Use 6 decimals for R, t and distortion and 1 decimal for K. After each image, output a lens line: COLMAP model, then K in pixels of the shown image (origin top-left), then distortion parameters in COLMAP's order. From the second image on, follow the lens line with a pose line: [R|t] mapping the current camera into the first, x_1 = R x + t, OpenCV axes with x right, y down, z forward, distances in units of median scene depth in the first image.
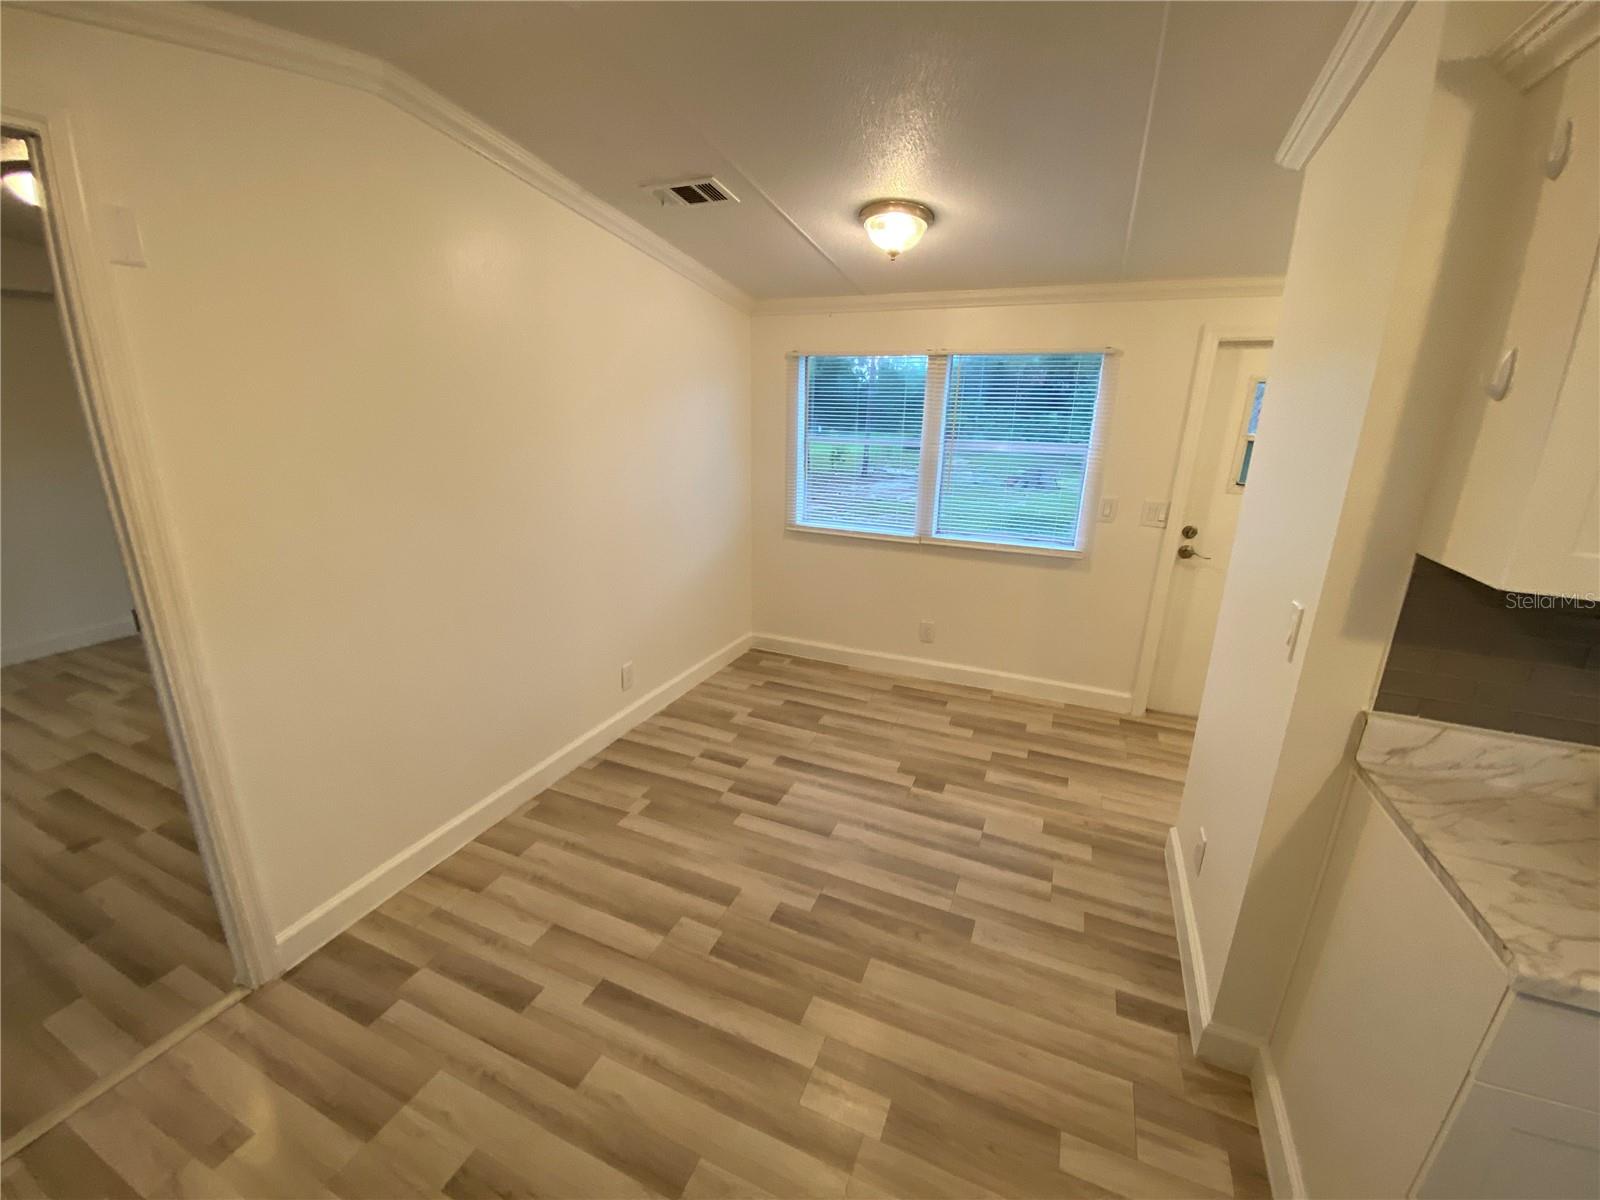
lens RADIAL K [[652.6, 0, 794.0], [0, 652.6, 593.8], [0, 0, 1]] dist [0.009089, -0.012565]
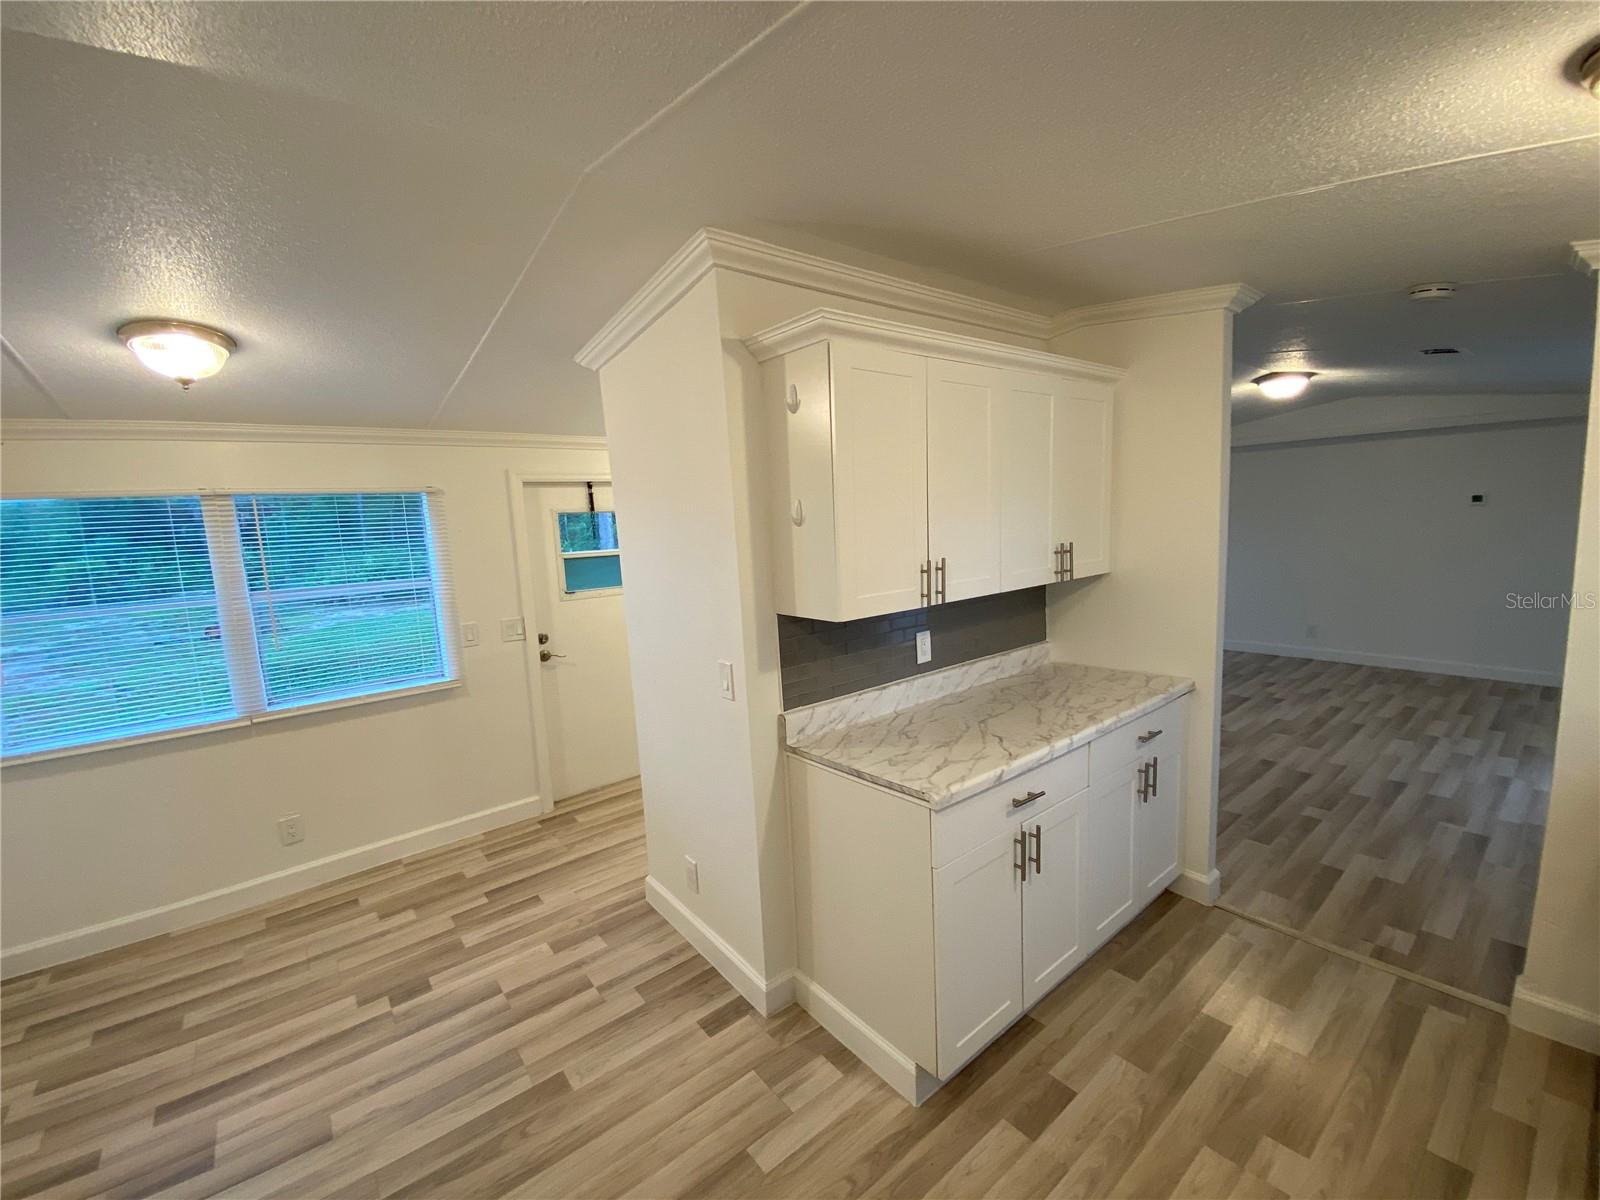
lens RADIAL K [[652.6, 0, 790.2], [0, 652.6, 588.2], [0, 0, 1]] dist [0.009089, -0.012565]
pose [[0.470034, -0.140853, 0.871337, -0.237234], [0.302309, 0.953167, -0.008996, -0.047629], [-0.829263, 0.267642, 0.490603, 0.061909]]
